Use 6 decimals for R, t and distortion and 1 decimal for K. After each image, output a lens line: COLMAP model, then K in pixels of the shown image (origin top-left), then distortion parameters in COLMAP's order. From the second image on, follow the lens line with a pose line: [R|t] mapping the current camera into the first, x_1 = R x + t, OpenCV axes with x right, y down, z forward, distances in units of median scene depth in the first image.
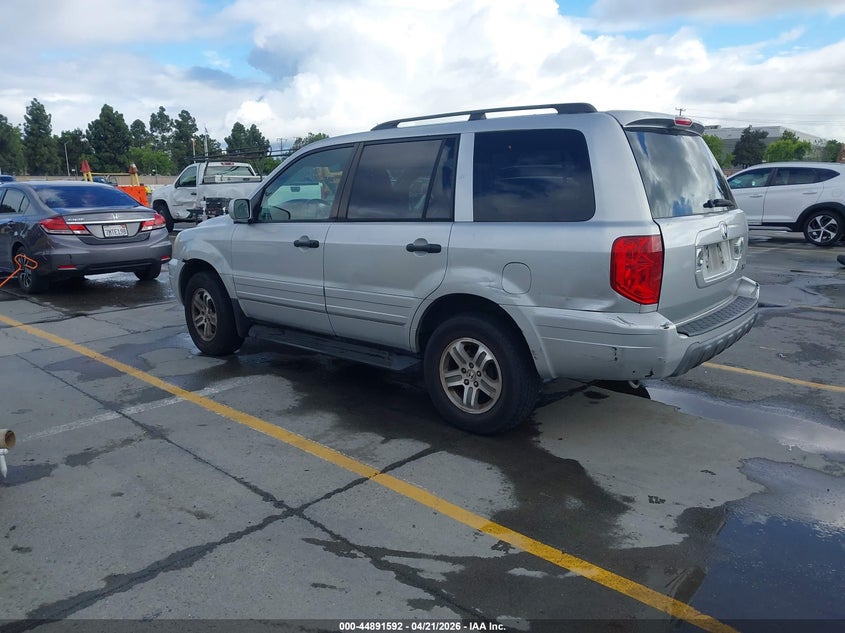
lens RADIAL K [[682.8, 0, 422.5], [0, 682.8, 316.5], [0, 0, 1]] dist [0.009112, 0.003724]
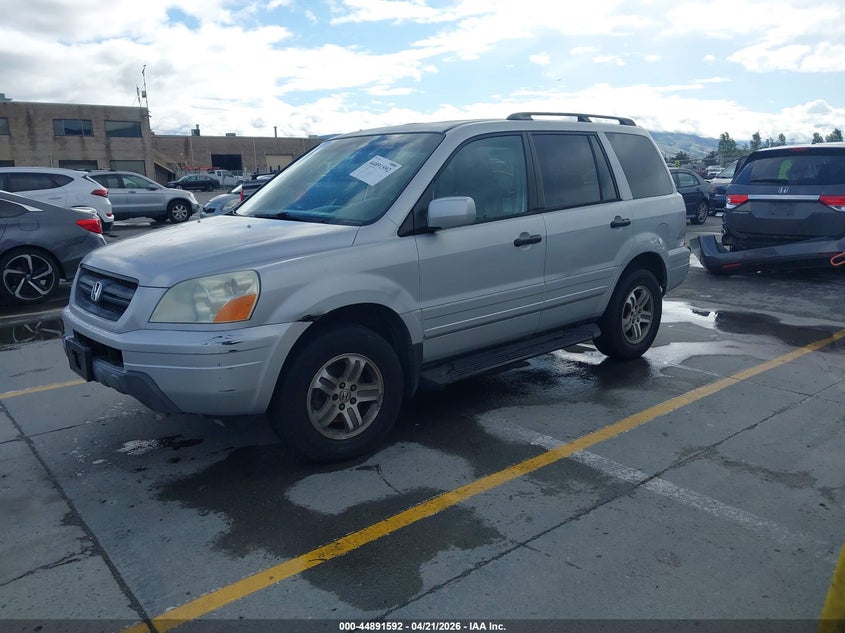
lens RADIAL K [[682.8, 0, 422.5], [0, 682.8, 316.5], [0, 0, 1]] dist [0.009112, 0.003724]
pose [[0.104401, -0.184051, 0.977356, -1.093495], [0.232287, 0.960059, 0.155981, -0.184902], [-0.967028, 0.210742, 0.142984, 1.043089]]
